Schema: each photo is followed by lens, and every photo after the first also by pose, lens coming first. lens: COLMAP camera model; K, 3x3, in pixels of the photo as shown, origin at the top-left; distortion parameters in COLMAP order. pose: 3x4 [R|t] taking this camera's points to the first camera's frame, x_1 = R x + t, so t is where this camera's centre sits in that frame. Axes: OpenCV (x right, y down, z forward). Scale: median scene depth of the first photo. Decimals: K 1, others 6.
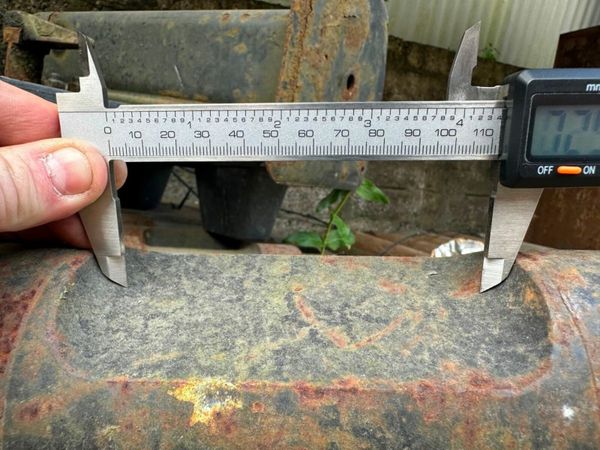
lens RADIAL K [[436.1, 0, 286.7], [0, 436.1, 245.8], [0, 0, 1]] dist [-0.003944, 0.000612]
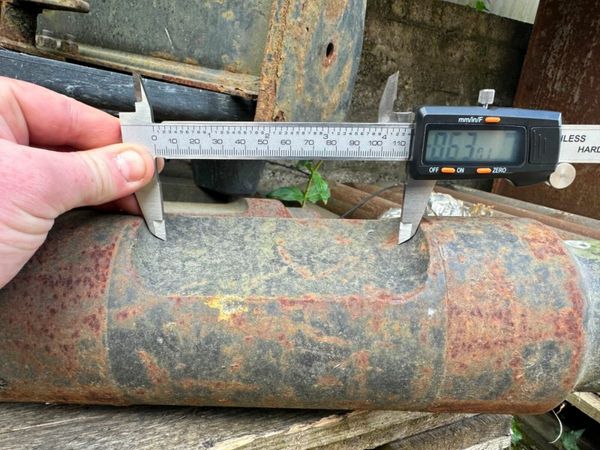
lens RADIAL K [[436.1, 0, 286.7], [0, 436.1, 245.8], [0, 0, 1]] dist [-0.003944, 0.000612]
pose [[0.999286, 0.000286, 0.037794, -0.010427], [-0.004800, 0.992836, 0.119391, -0.075588], [-0.037489, -0.119487, 0.992128, -0.550870]]
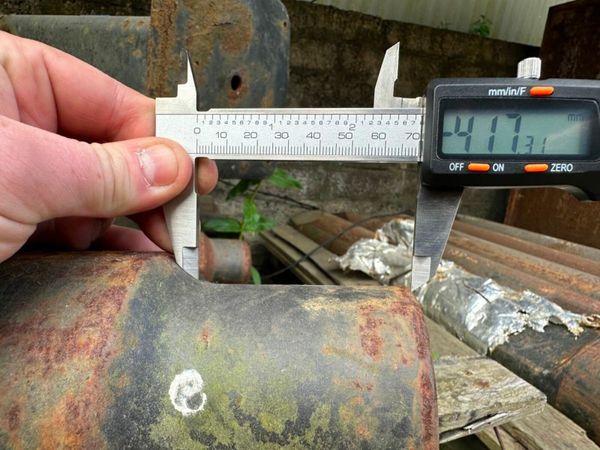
lens RADIAL K [[436.1, 0, 286.7], [0, 436.1, 245.8], [0, 0, 1]] dist [-0.003944, 0.000612]
pose [[0.998058, 0.001704, -0.062264, 1.375800], [0.001584, 0.998608, 0.052721, -0.100075], [0.062267, -0.052717, 0.996666, -0.406360]]
